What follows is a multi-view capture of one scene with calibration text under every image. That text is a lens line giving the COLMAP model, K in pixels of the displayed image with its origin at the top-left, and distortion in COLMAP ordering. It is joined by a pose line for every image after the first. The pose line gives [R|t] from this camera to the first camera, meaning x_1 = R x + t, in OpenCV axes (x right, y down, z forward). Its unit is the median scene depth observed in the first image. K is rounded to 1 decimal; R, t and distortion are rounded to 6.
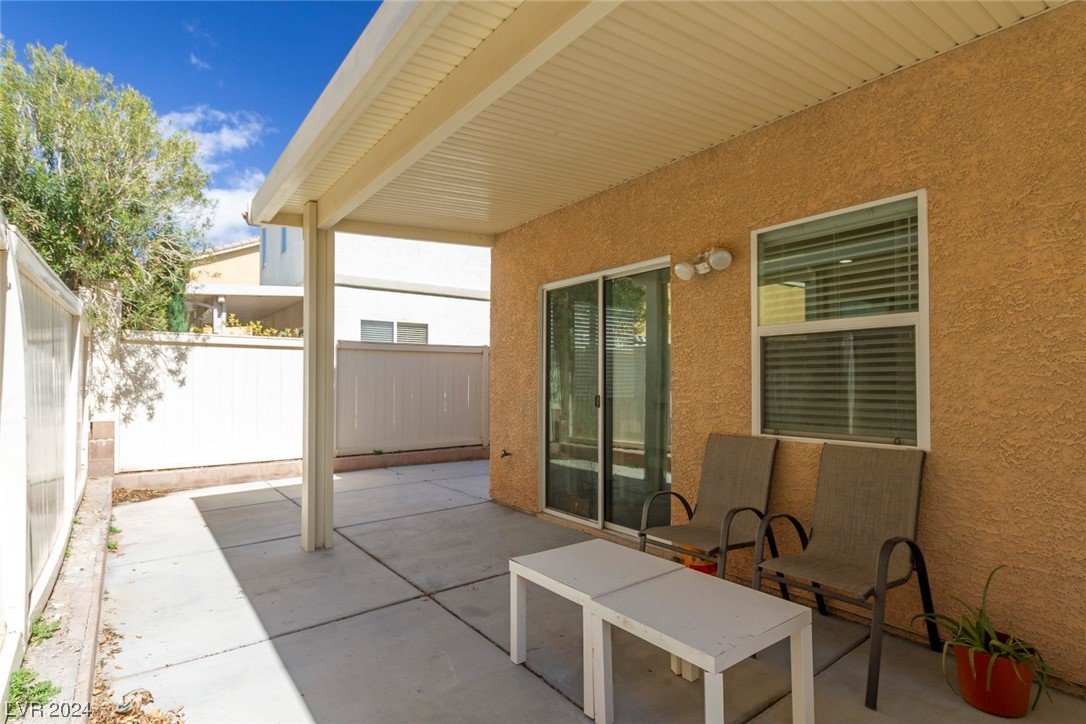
lens RADIAL K [[558.0, 0, 540.8], [0, 558.0, 377.8], [0, 0, 1]] dist [-0.000634, -0.000803]
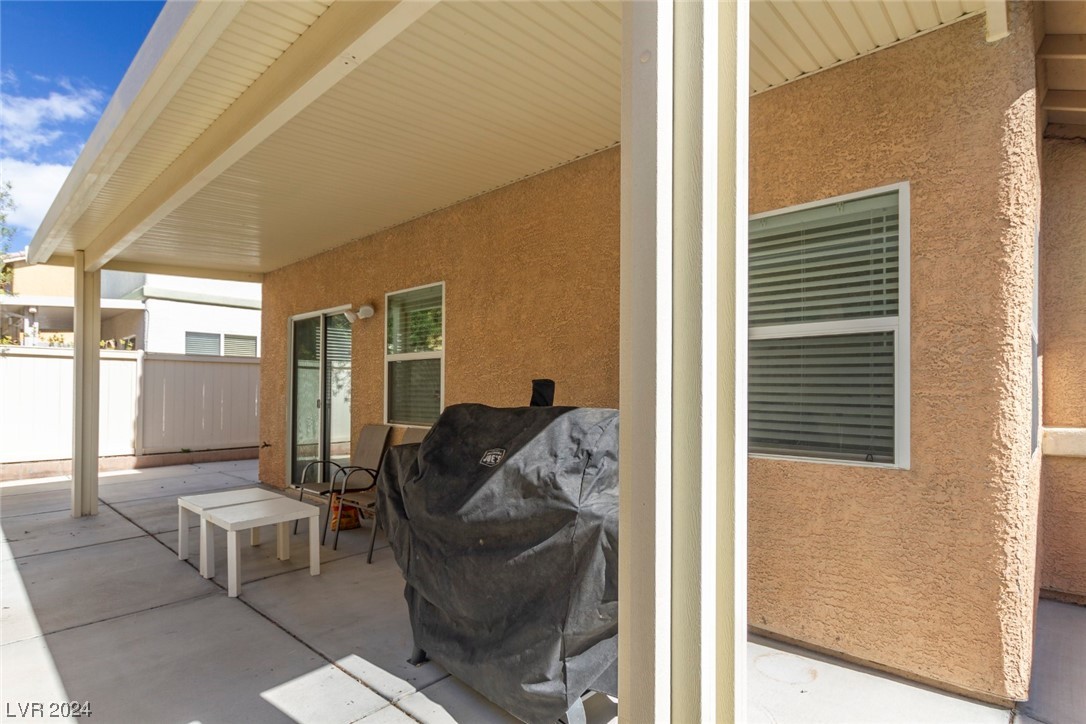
lens RADIAL K [[551.9, 0, 543.5], [0, 551.9, 389.5], [0, 0, 1]] dist [0.000545, -0.000846]
pose [[0.982294, 0.005800, 0.187259, 0.390756], [-0.006931, 0.999961, 0.005388, -0.004817], [-0.187220, -0.006591, 0.982296, -0.446733]]
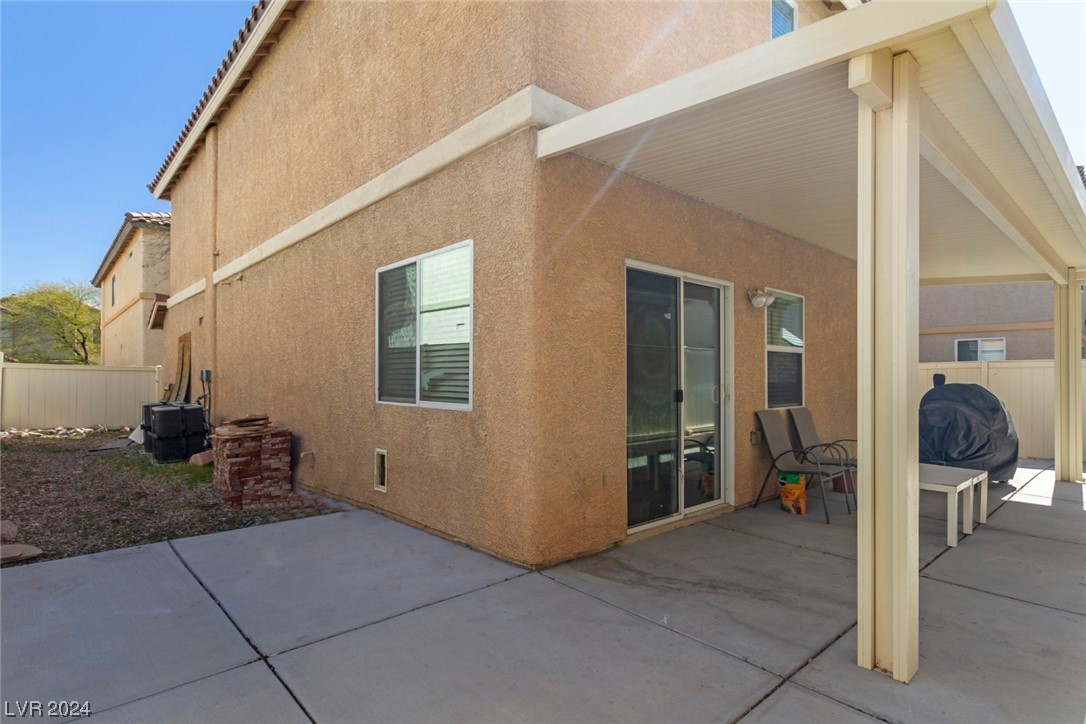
lens RADIAL K [[558.0, 0, 540.8], [0, 558.0, 377.8], [0, 0, 1]] dist [-0.000634, -0.000803]
pose [[-0.097219, -0.002643, 0.995259, -0.893407], [-0.011929, 0.999928, 0.001490, 0.009030], [-0.995191, -0.011728, -0.097244, 1.351234]]
